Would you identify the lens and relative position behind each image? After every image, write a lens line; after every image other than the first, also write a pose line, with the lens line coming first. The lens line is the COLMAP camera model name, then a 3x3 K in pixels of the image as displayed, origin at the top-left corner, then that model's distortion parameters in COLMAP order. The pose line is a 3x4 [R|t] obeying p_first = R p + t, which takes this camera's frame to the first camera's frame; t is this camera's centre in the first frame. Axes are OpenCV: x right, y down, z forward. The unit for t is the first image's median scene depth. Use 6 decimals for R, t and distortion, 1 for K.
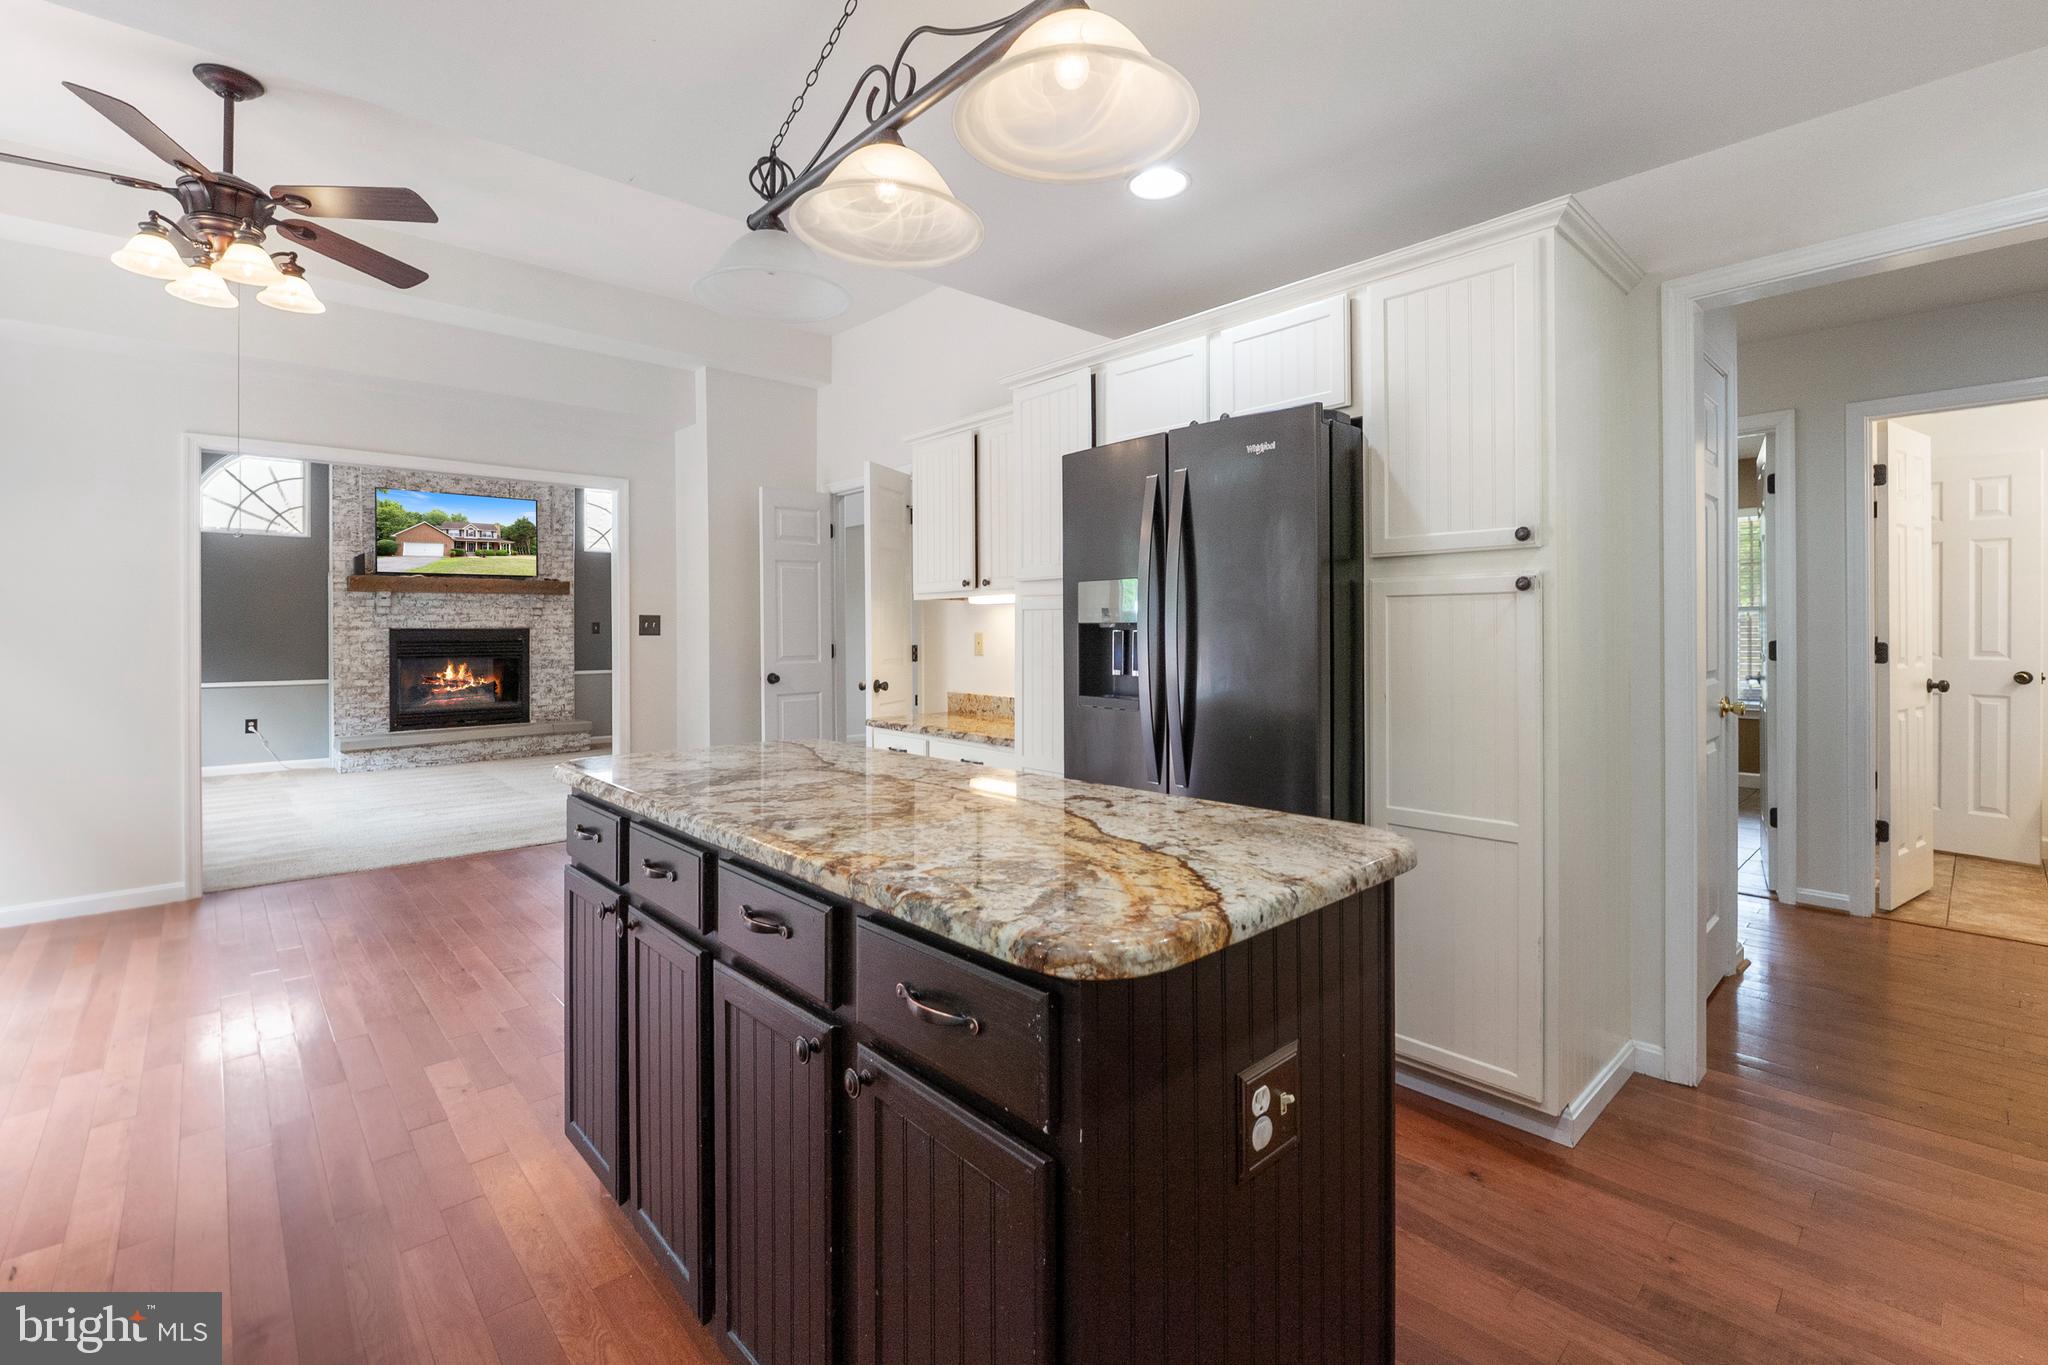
lens RADIAL K [[912.8, 0, 1017.7], [0, 912.8, 636.3], [0, 0, 1]] dist [-0.001223, -0.000150]
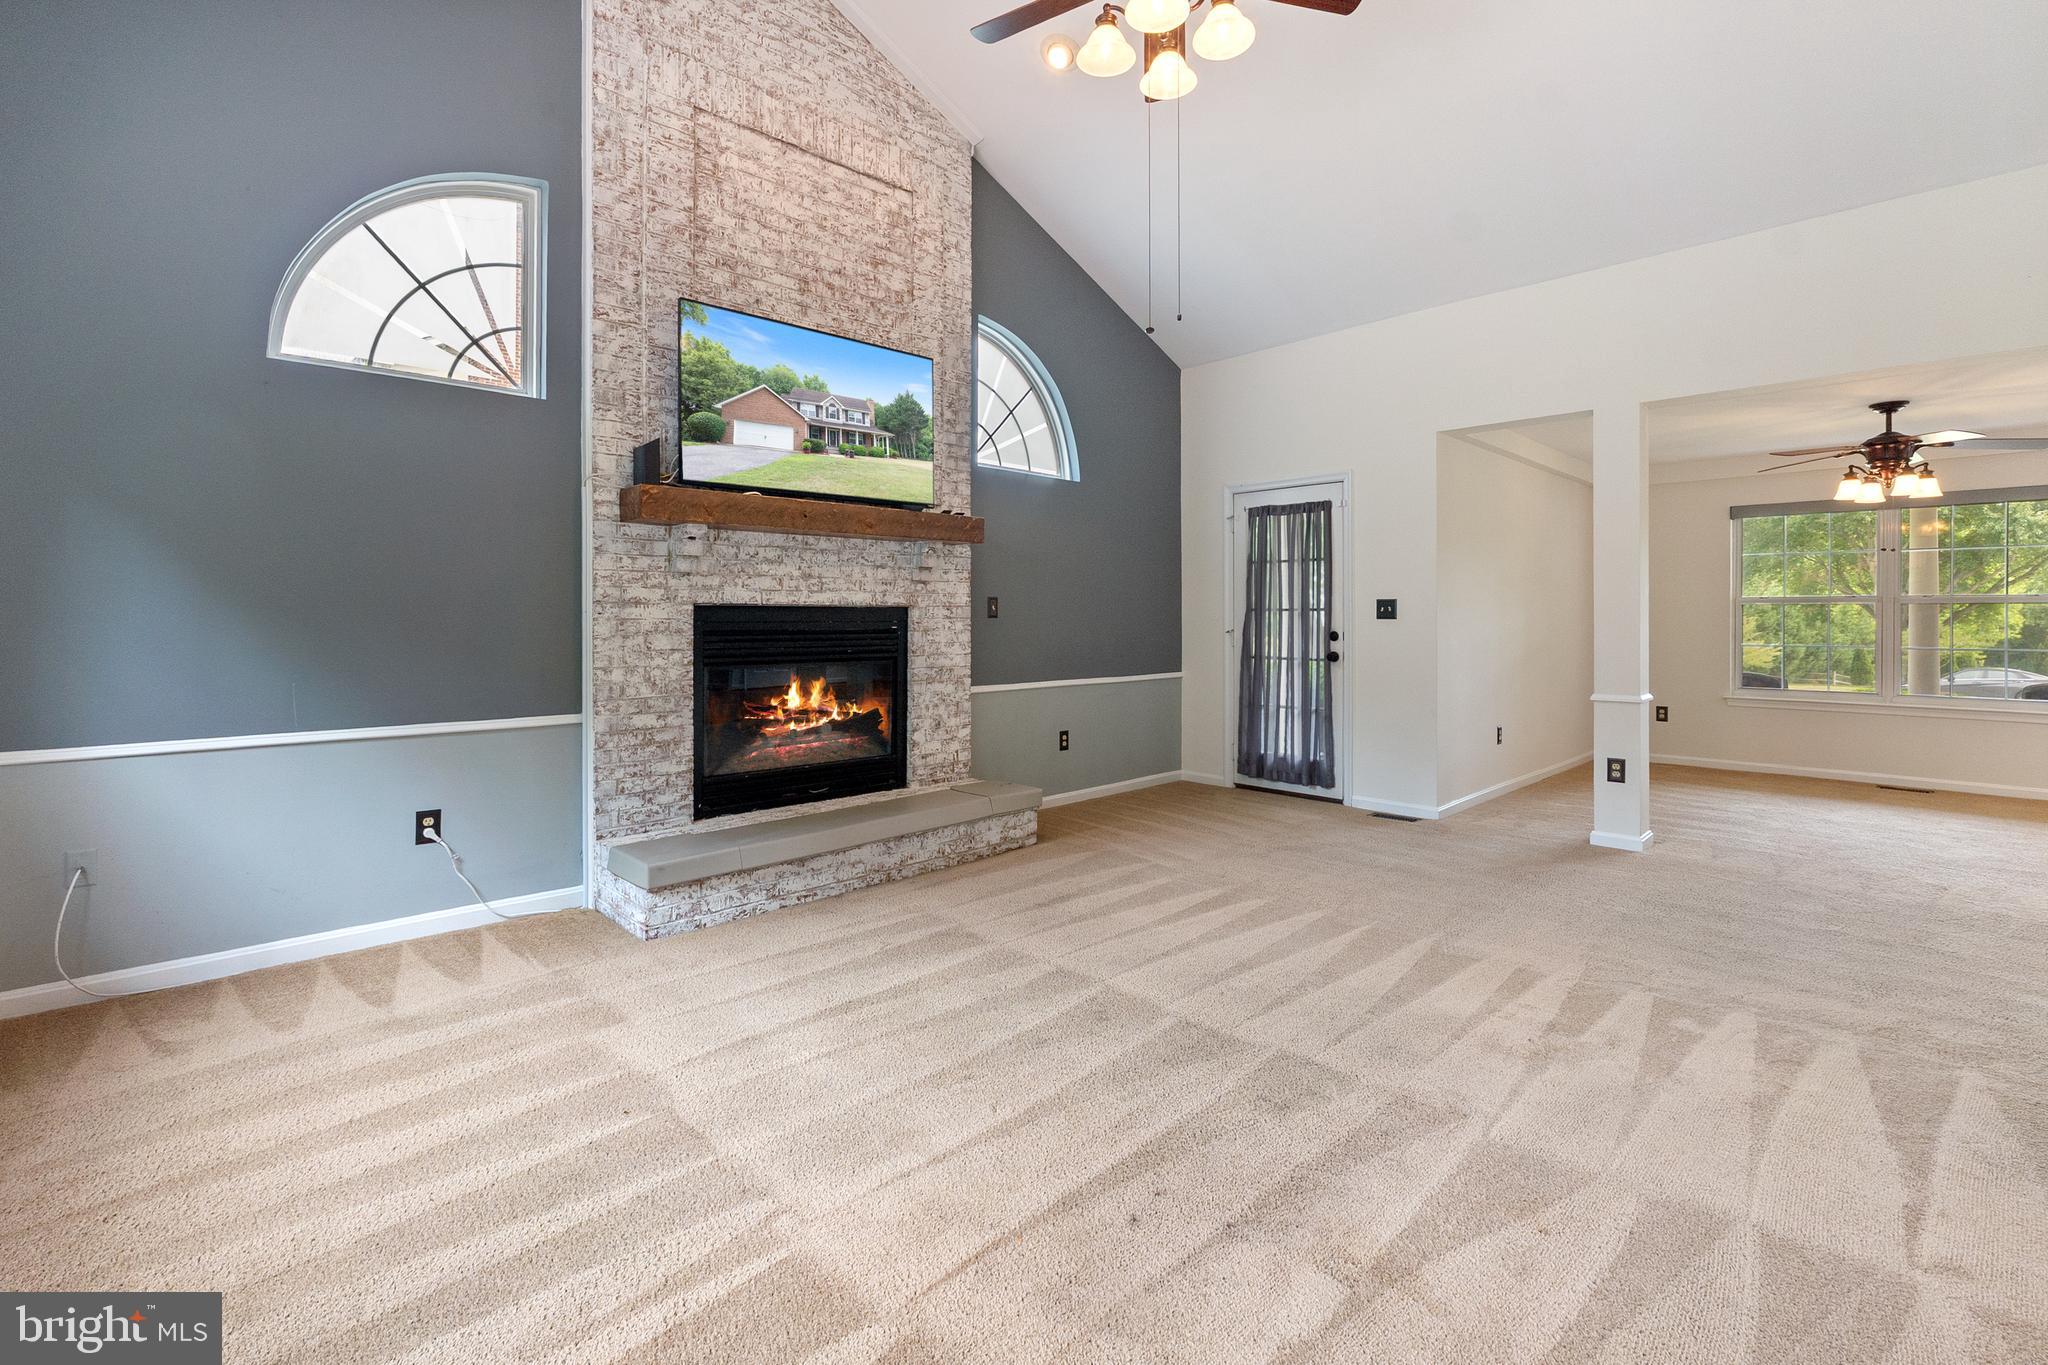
lens RADIAL K [[898.7, 0, 999.9], [0, 898.7, 628.8], [0, 0, 1]] dist [-0.003184, -0.000223]
pose [[0.999860, 0.004933, 0.016006, -0.532155], [-0.004985, 0.999982, 0.003188, 0.002063], [-0.015990, -0.003267, 0.999867, 0.526737]]
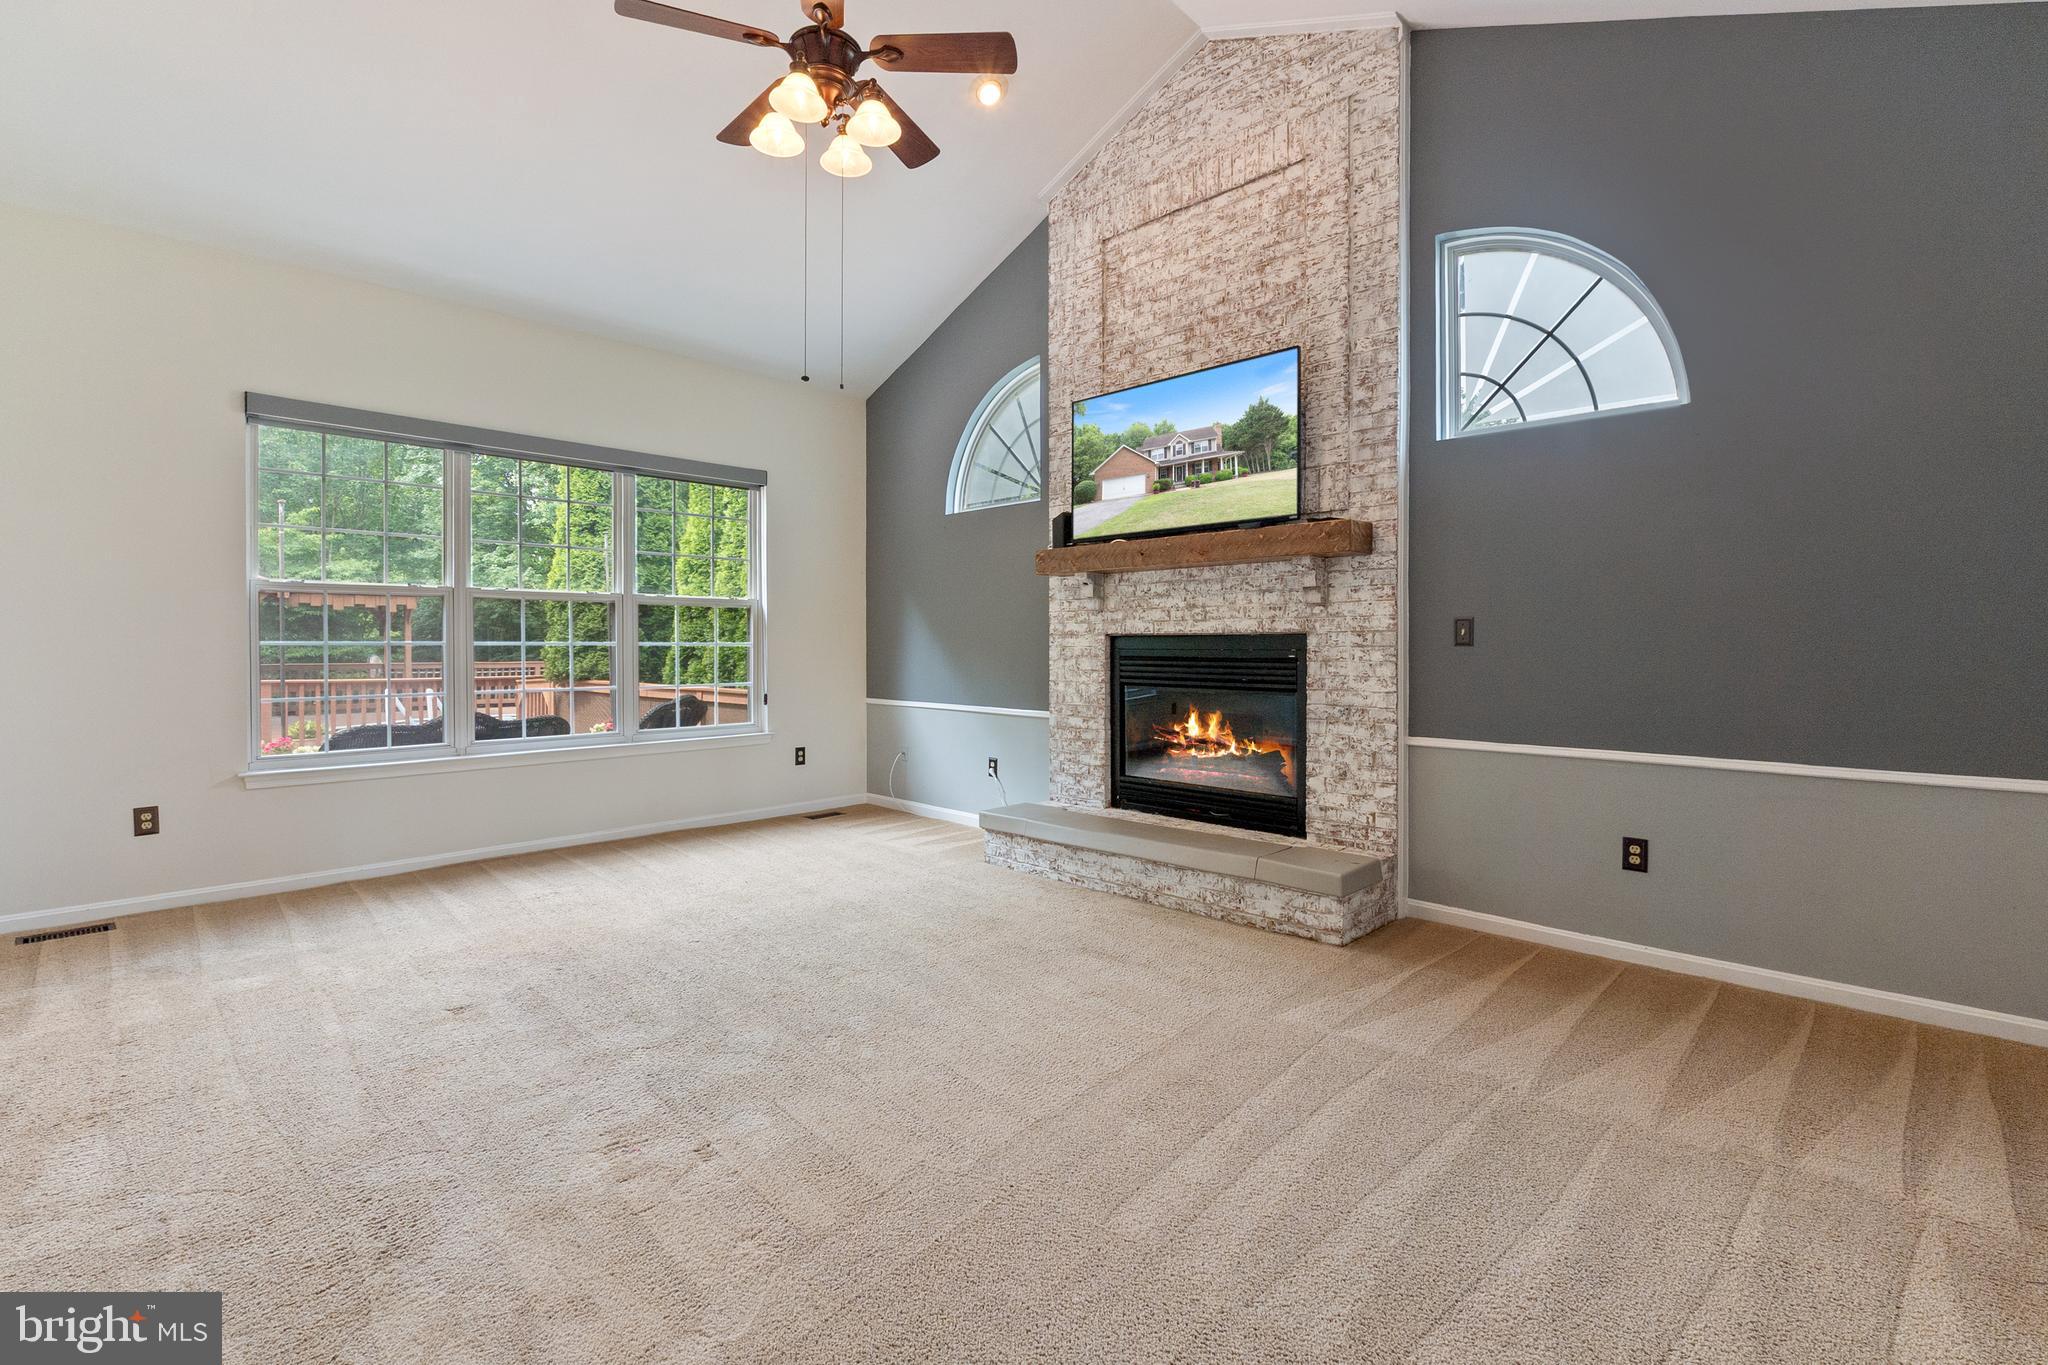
lens RADIAL K [[898.7, 0, 999.9], [0, 898.7, 628.8], [0, 0, 1]] dist [-0.003184, -0.000223]
pose [[0.050777, -0.013226, -0.998622, -0.102176], [-0.007879, 0.999876, -0.013643, -0.003700], [0.998679, 0.008560, 0.050666, 0.892052]]
